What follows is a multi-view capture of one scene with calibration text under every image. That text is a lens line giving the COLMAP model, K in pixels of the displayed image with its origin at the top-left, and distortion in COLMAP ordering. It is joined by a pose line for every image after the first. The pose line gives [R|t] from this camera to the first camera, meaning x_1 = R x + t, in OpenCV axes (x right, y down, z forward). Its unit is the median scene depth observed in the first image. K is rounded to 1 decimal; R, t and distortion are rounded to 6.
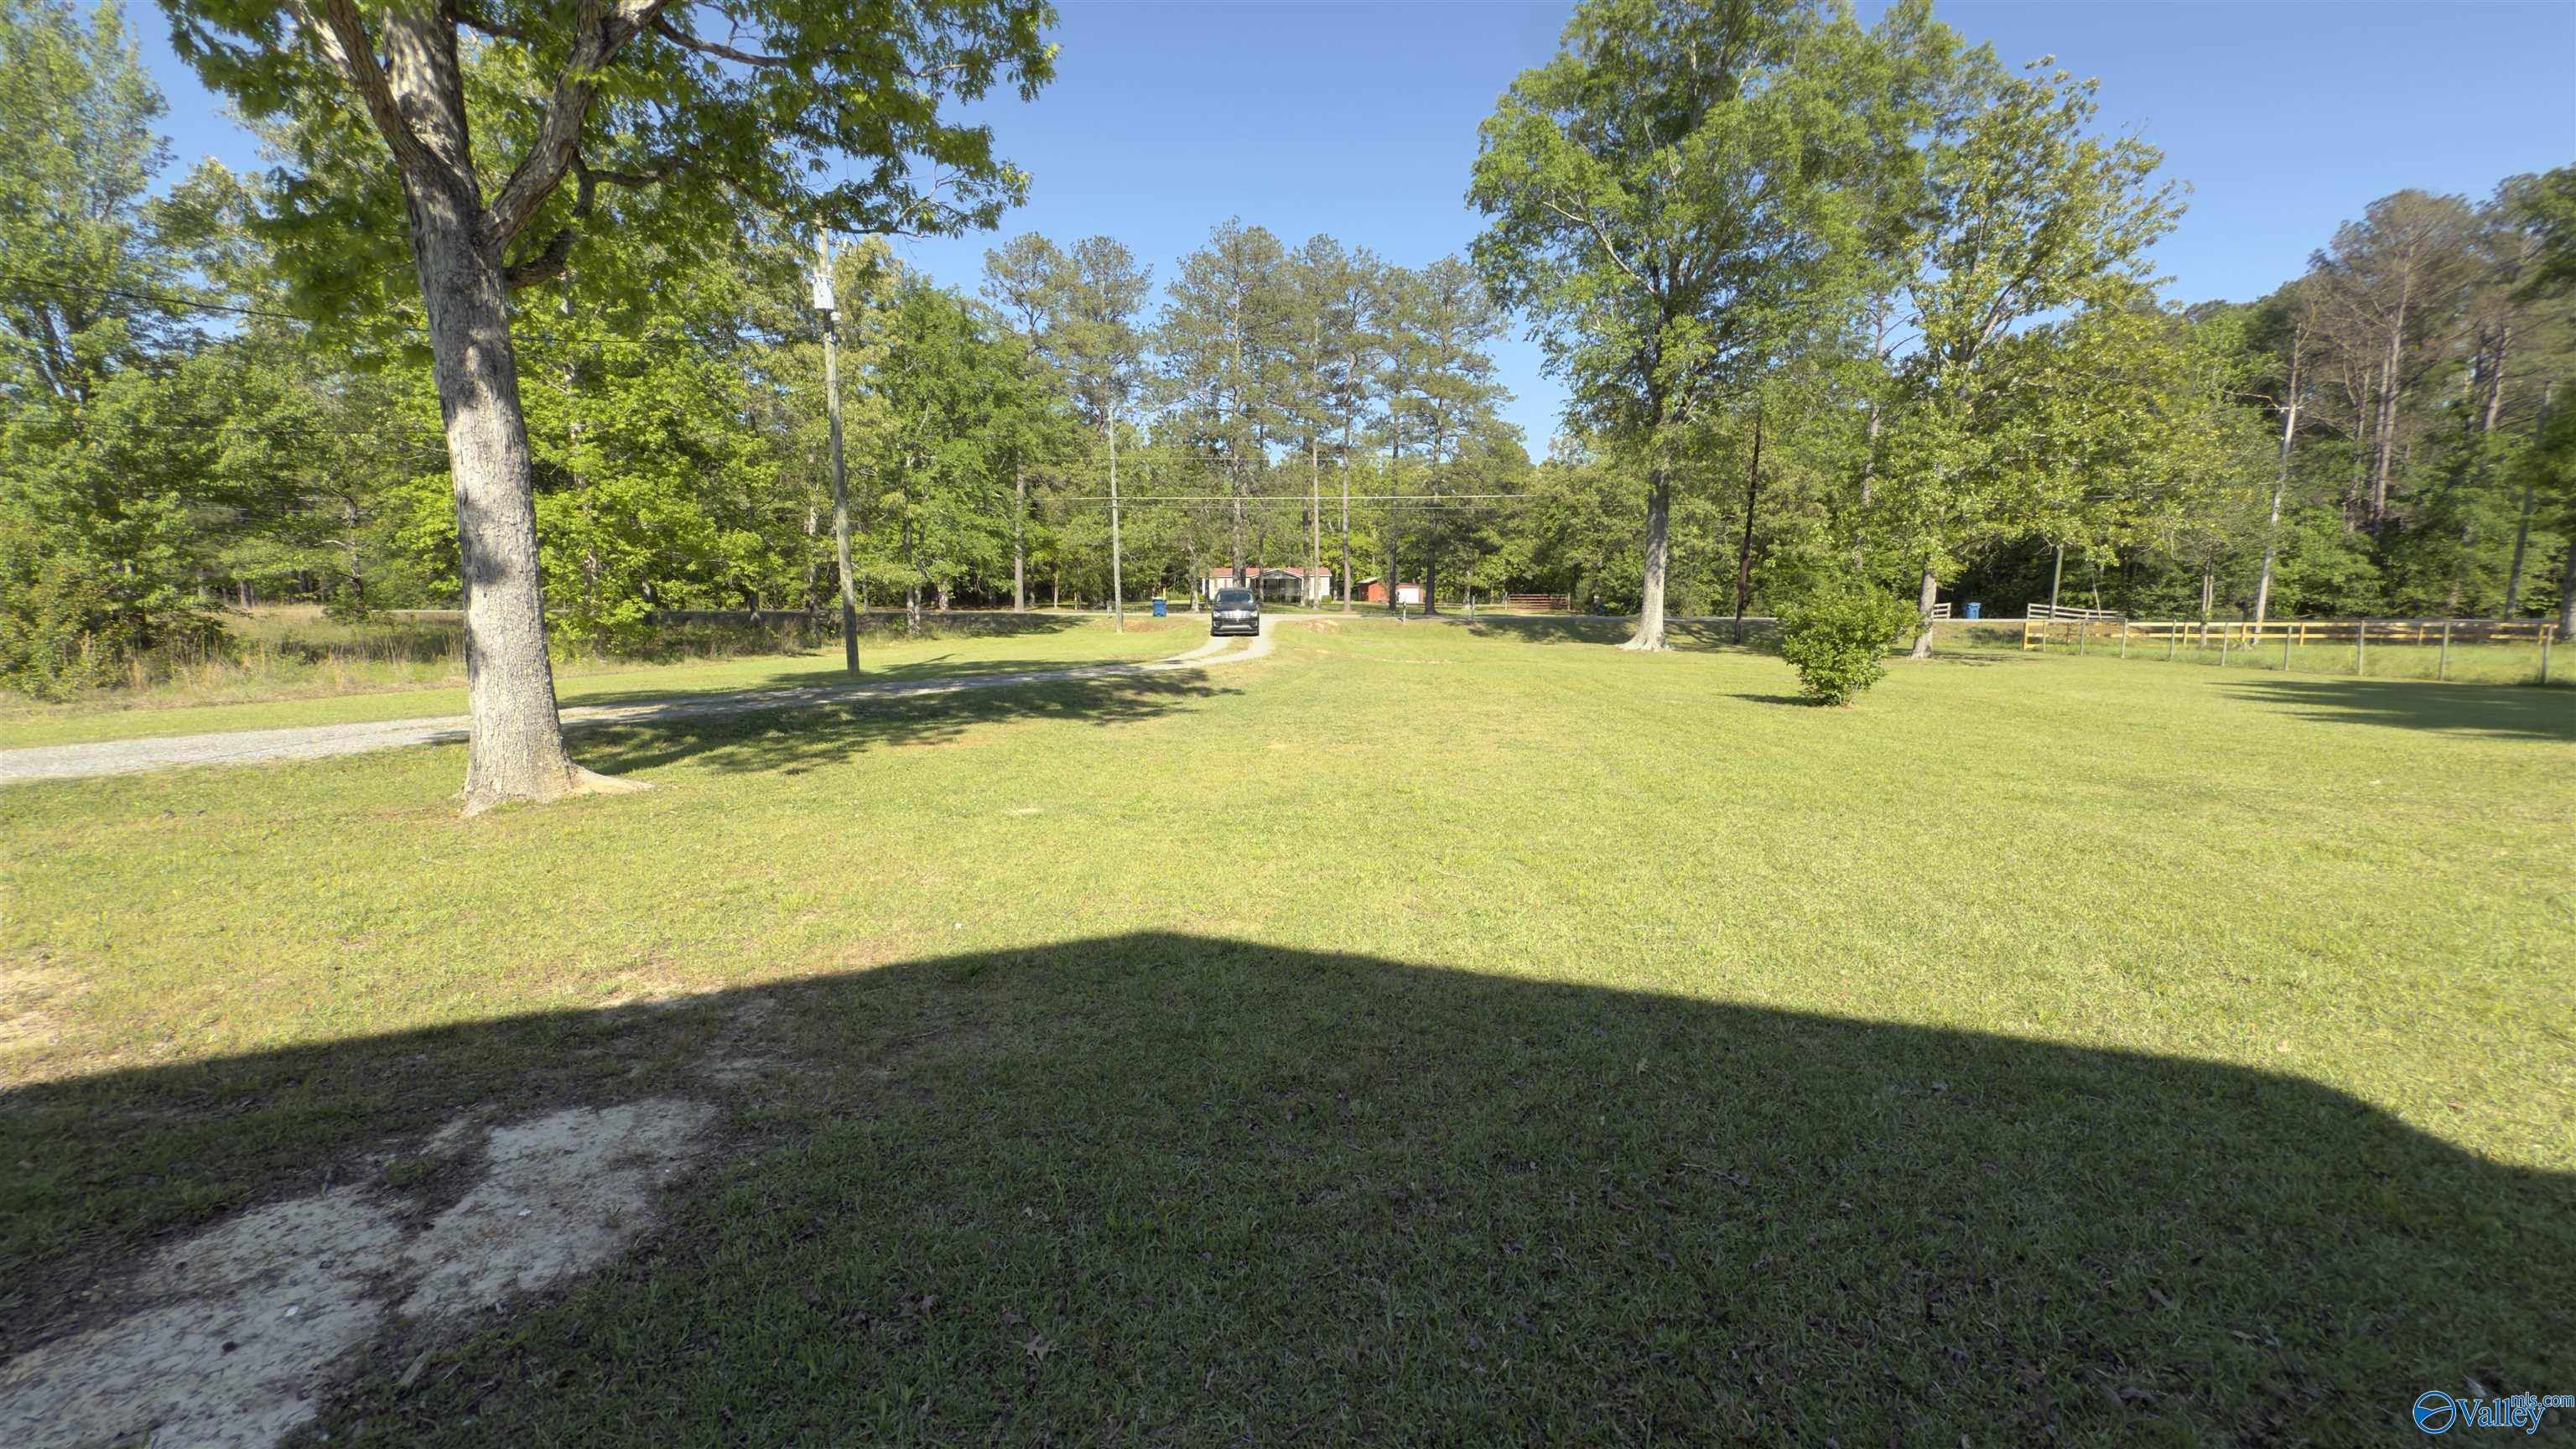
lens RADIAL K [[1021.6, 0, 1275.1], [0, 1021.6, 721.0], [0, 0, 1]] dist [-0.002397, -0.000375]
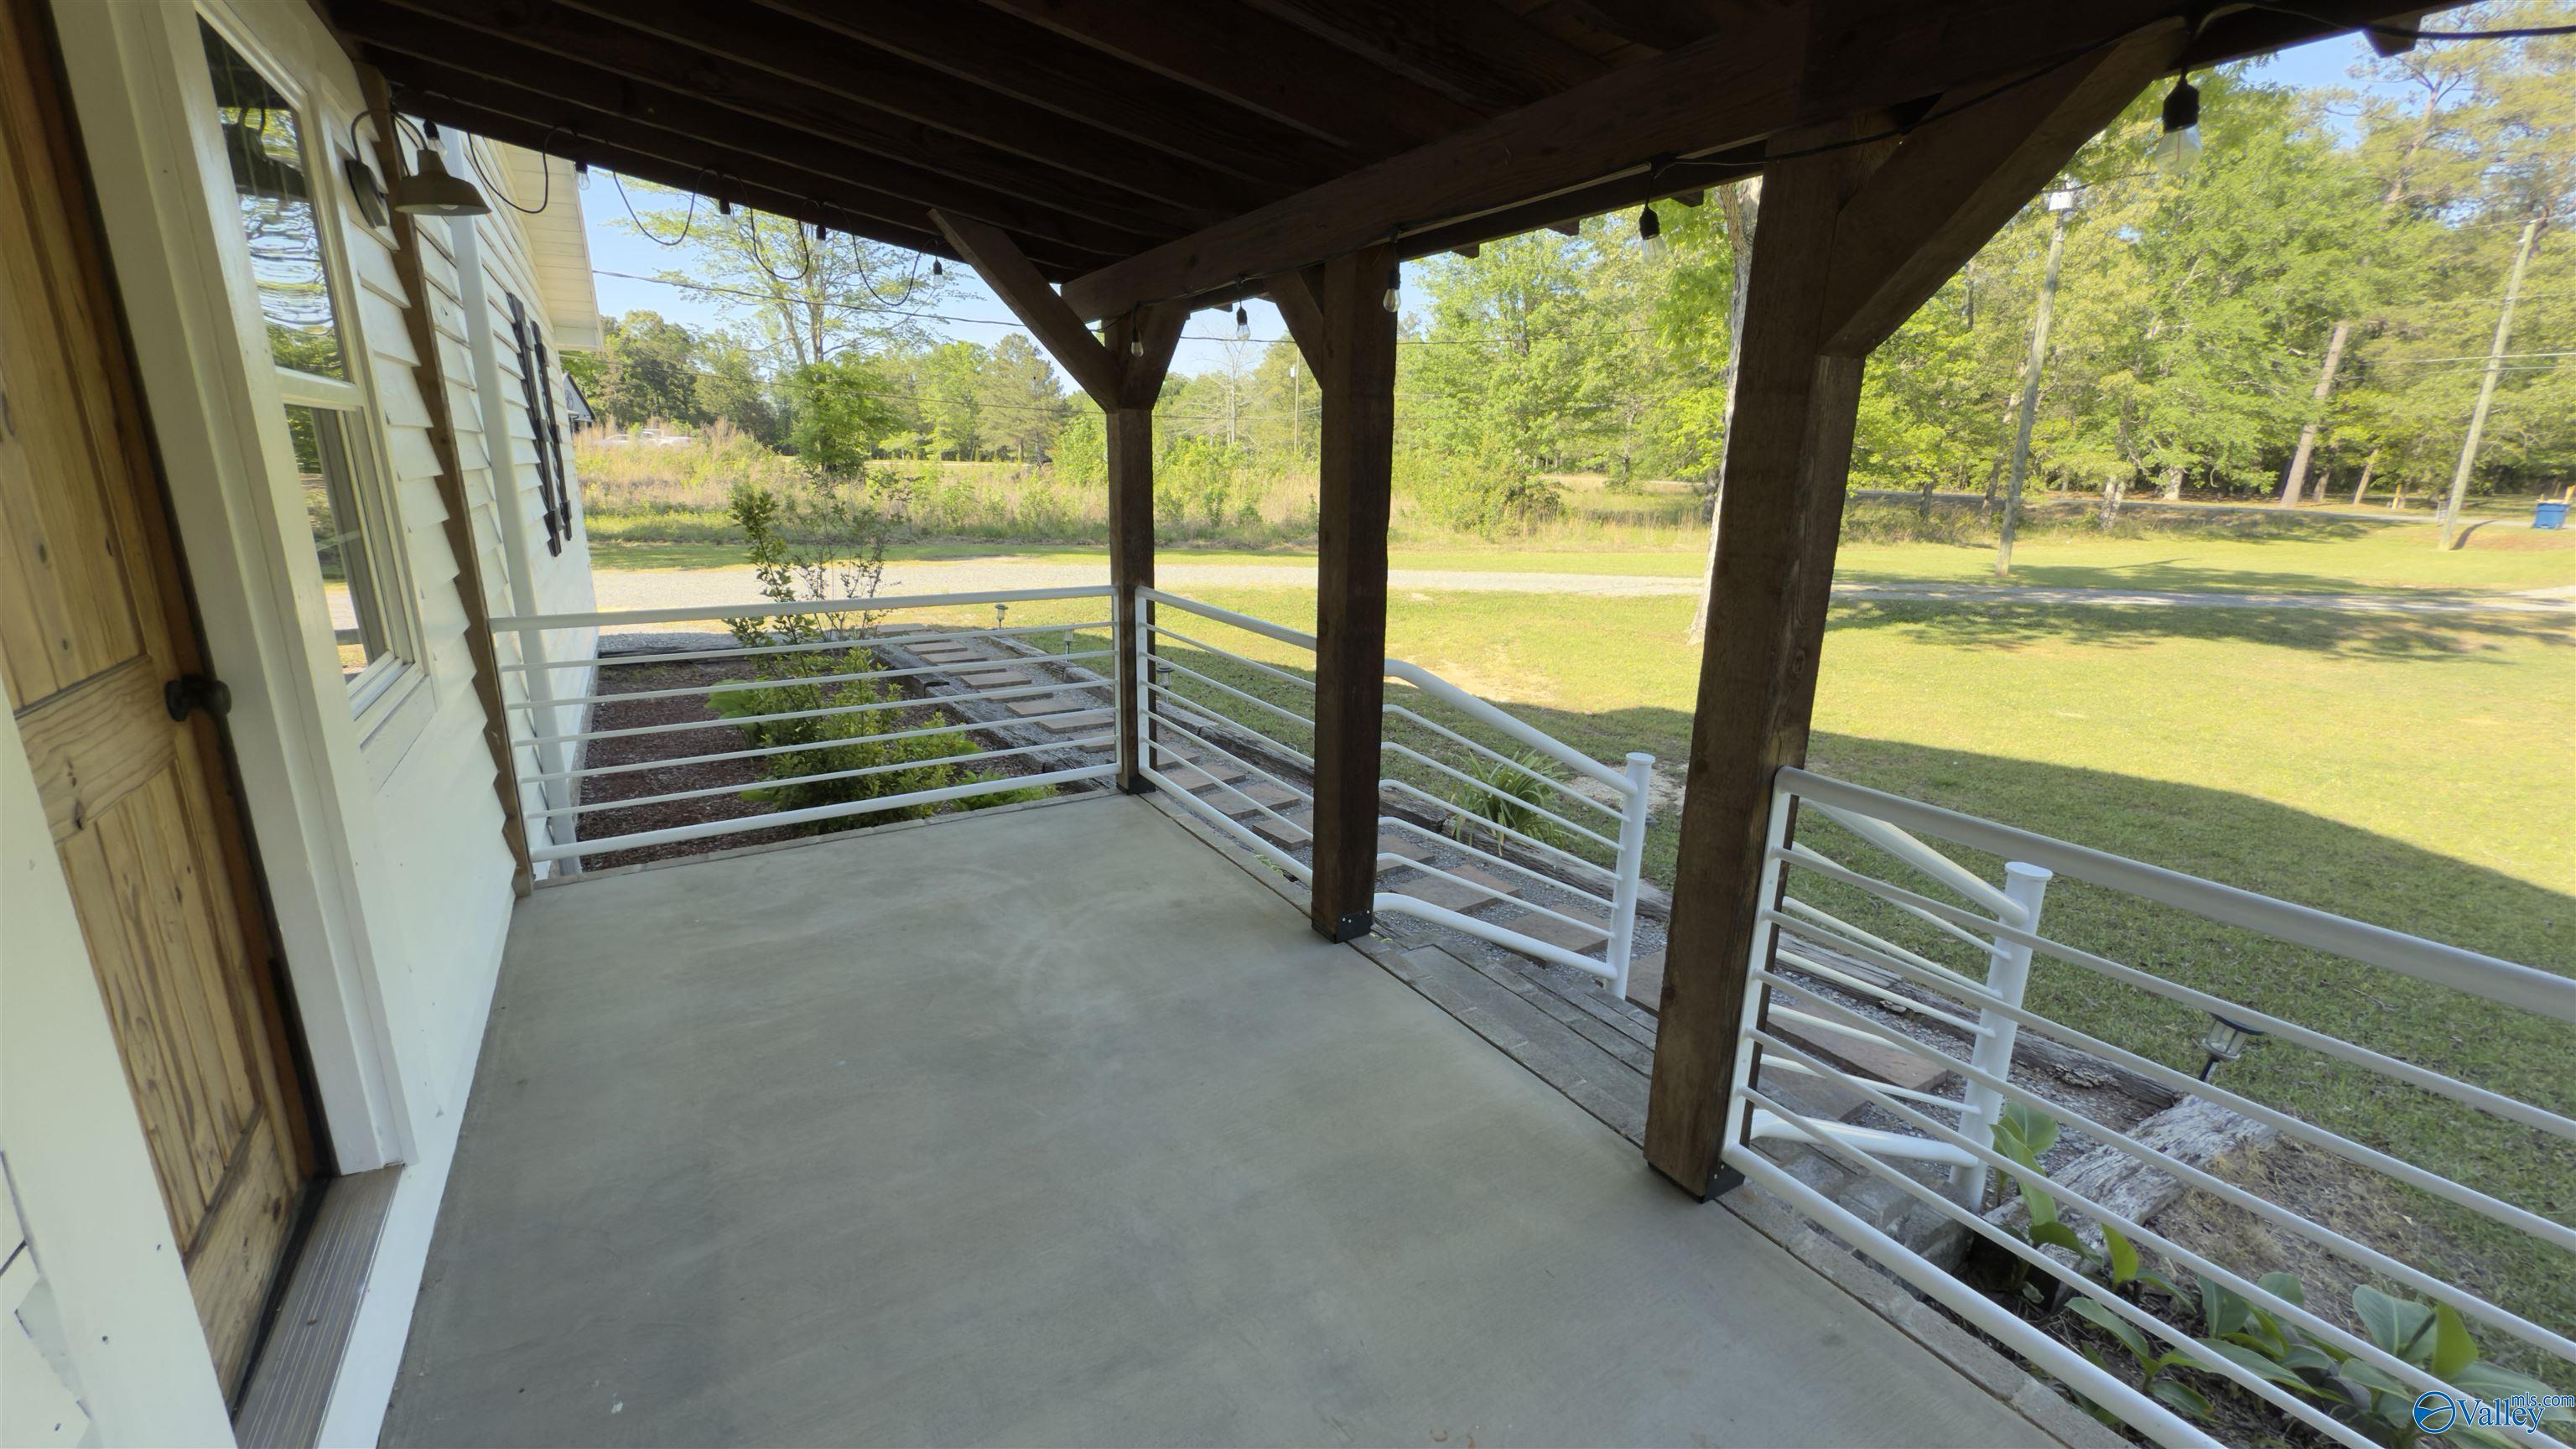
lens RADIAL K [[1021.6, 0, 1276.9], [0, 1021.6, 714.7], [0, 0, 1]] dist [-0.002397, -0.000375]
pose [[0.506931, 0.222983, -0.832646, 0.066202], [-0.121960, 0.974798, 0.186800, -0.005641], [0.853315, 0.006854, 0.521351, -0.103844]]
